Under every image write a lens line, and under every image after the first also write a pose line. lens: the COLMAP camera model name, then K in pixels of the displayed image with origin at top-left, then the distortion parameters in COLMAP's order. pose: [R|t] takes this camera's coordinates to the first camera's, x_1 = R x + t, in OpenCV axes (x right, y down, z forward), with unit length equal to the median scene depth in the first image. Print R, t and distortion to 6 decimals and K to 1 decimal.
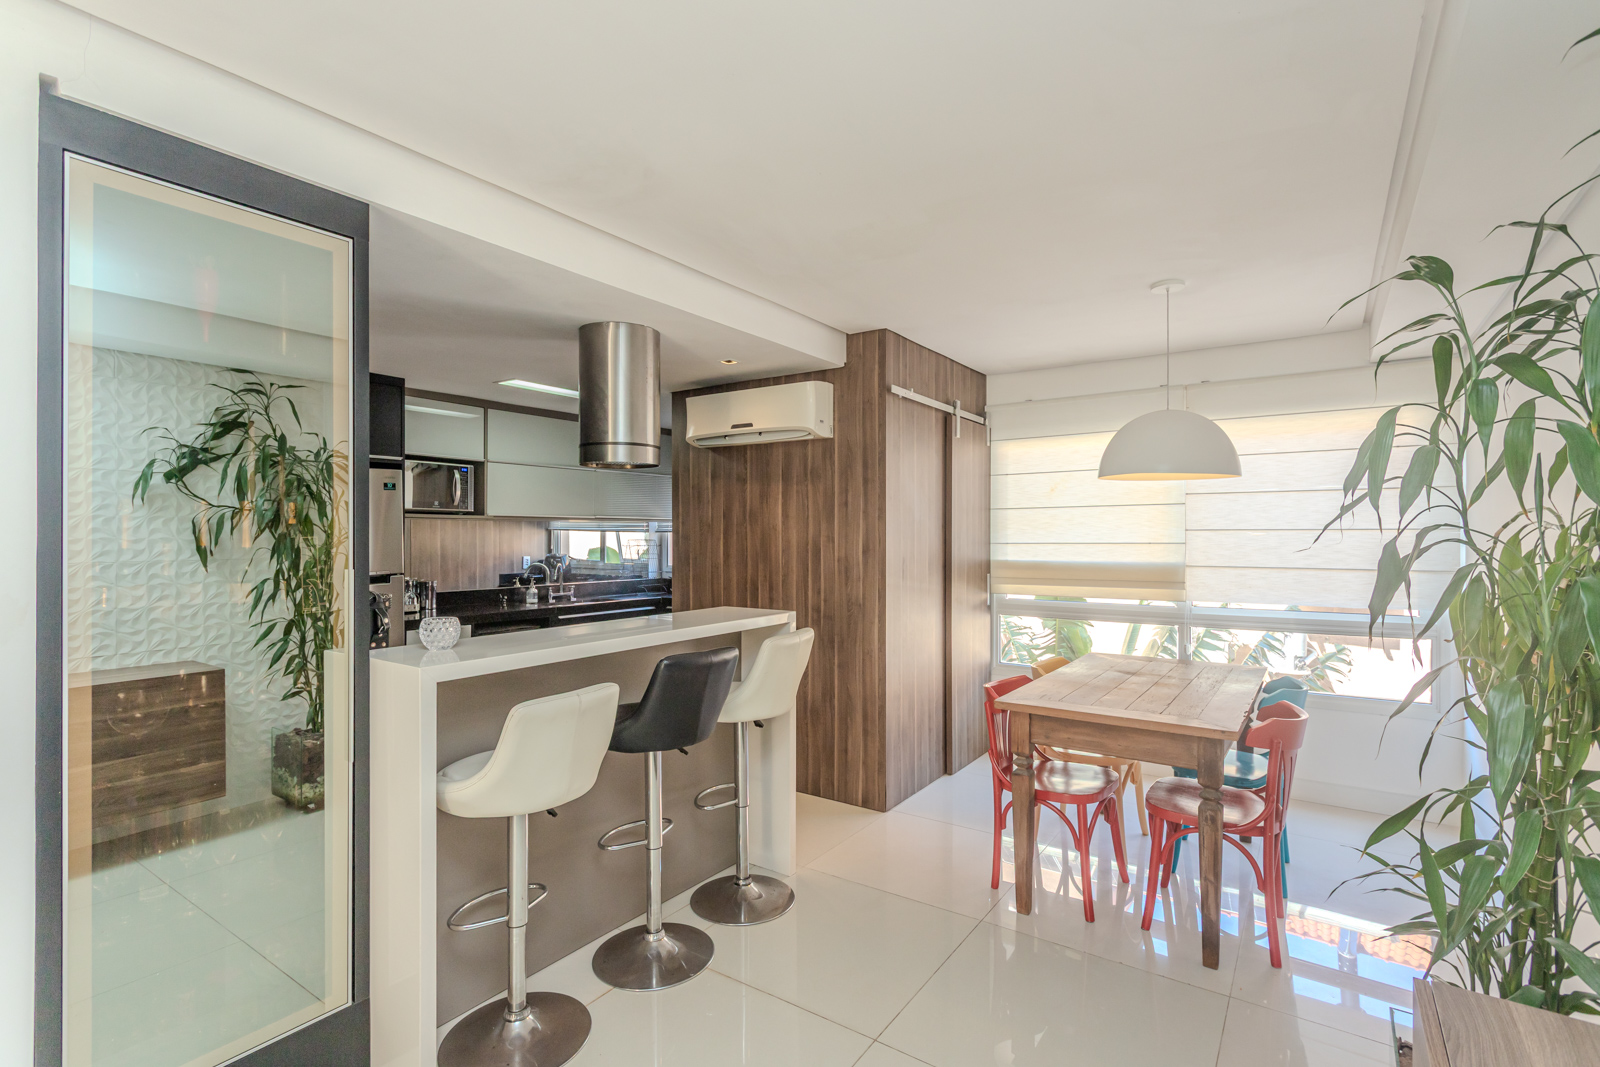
lens RADIAL K [[767.9, 0, 795.9], [0, 767.9, 534.8], [0, 0, 1]] dist [-0.002191, 0.002324]
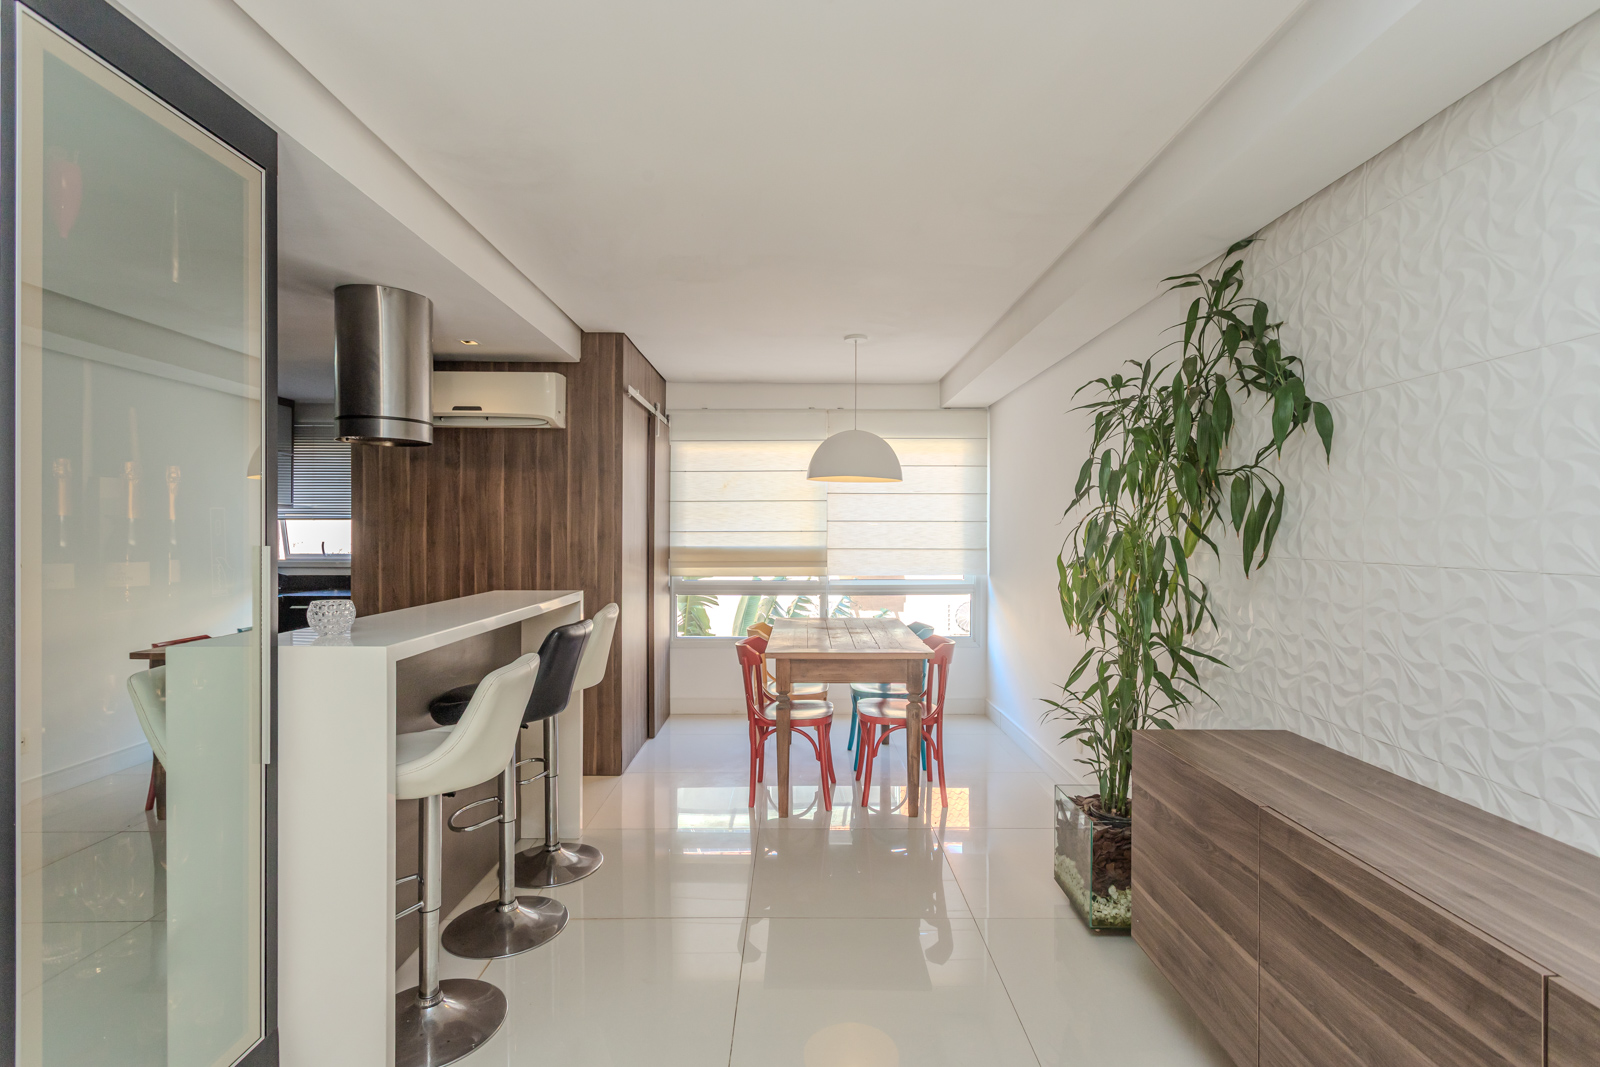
lens RADIAL K [[767.9, 0, 808.5], [0, 767.9, 534.4], [0, 0, 1]] dist [-0.002191, 0.002324]
pose [[0.811938, 0.000875, 0.583742, -0.287989], [-0.002913, 0.999992, 0.002554, 0.013821], [-0.583736, -0.003774, 0.811935, -0.040112]]
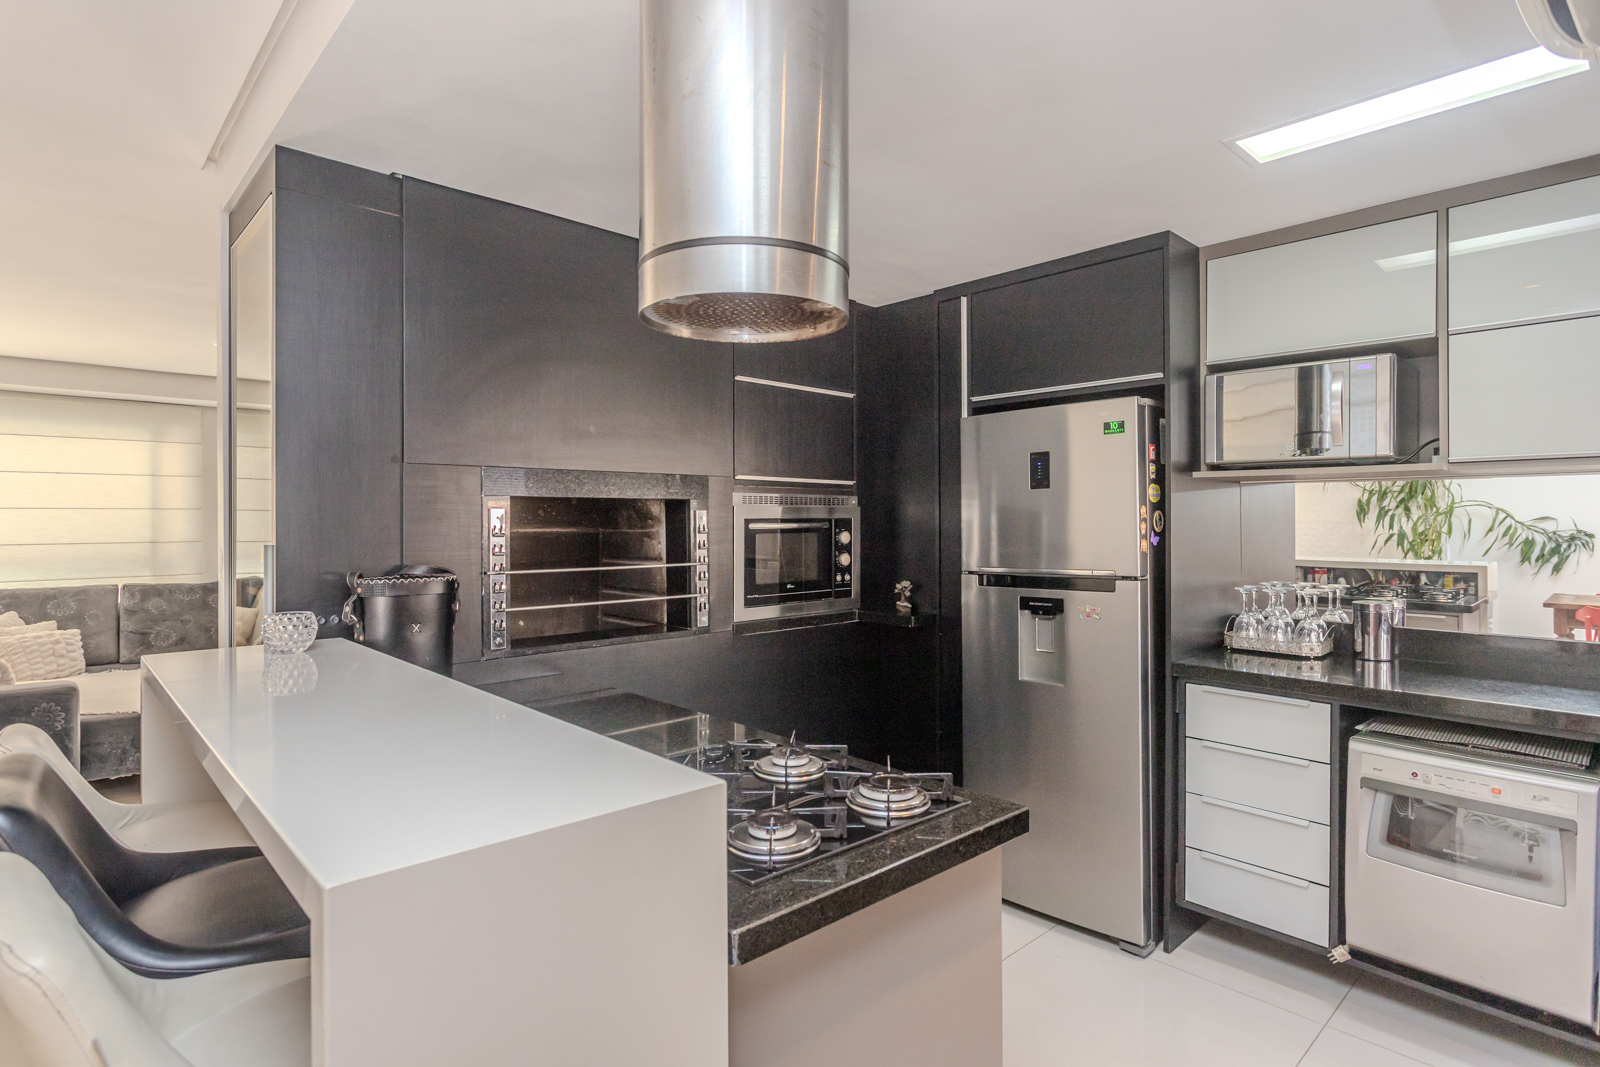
lens RADIAL K [[820.9, 0, 807.1], [0, 820.9, 522.4], [0, 0, 1]] dist [-0.006184, 0.000949]
pose [[-0.193472, 0.002799, -0.981102, 0.135171], [0.003095, 0.999993, 0.002243, 0.007741], [0.981101, -0.002602, -0.193480, 0.897817]]
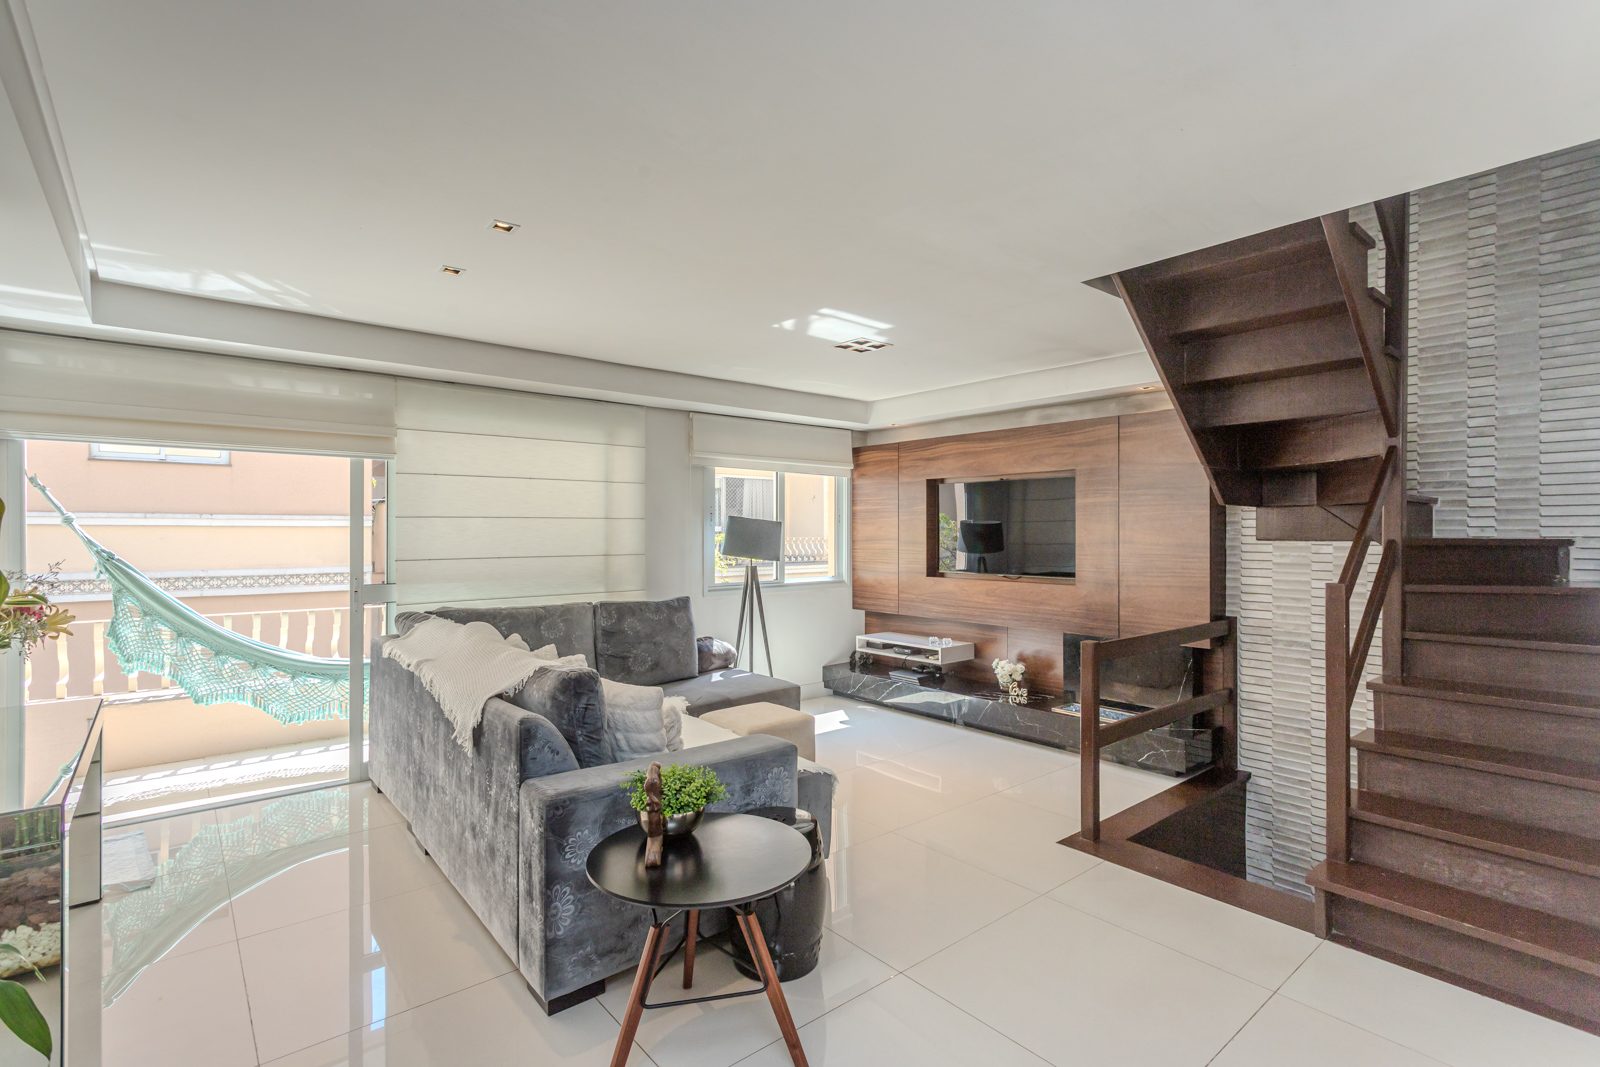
lens RADIAL K [[767.9, 0, 830.0], [0, 767.9, 531.1], [0, 0, 1]] dist [-0.002191, 0.002324]
pose [[-0.242902, -0.001625, -0.970049, 0.108781], [0.001608, 0.999997, -0.002078, 0.007420], [0.970049, -0.002065, -0.242899, 0.662065]]
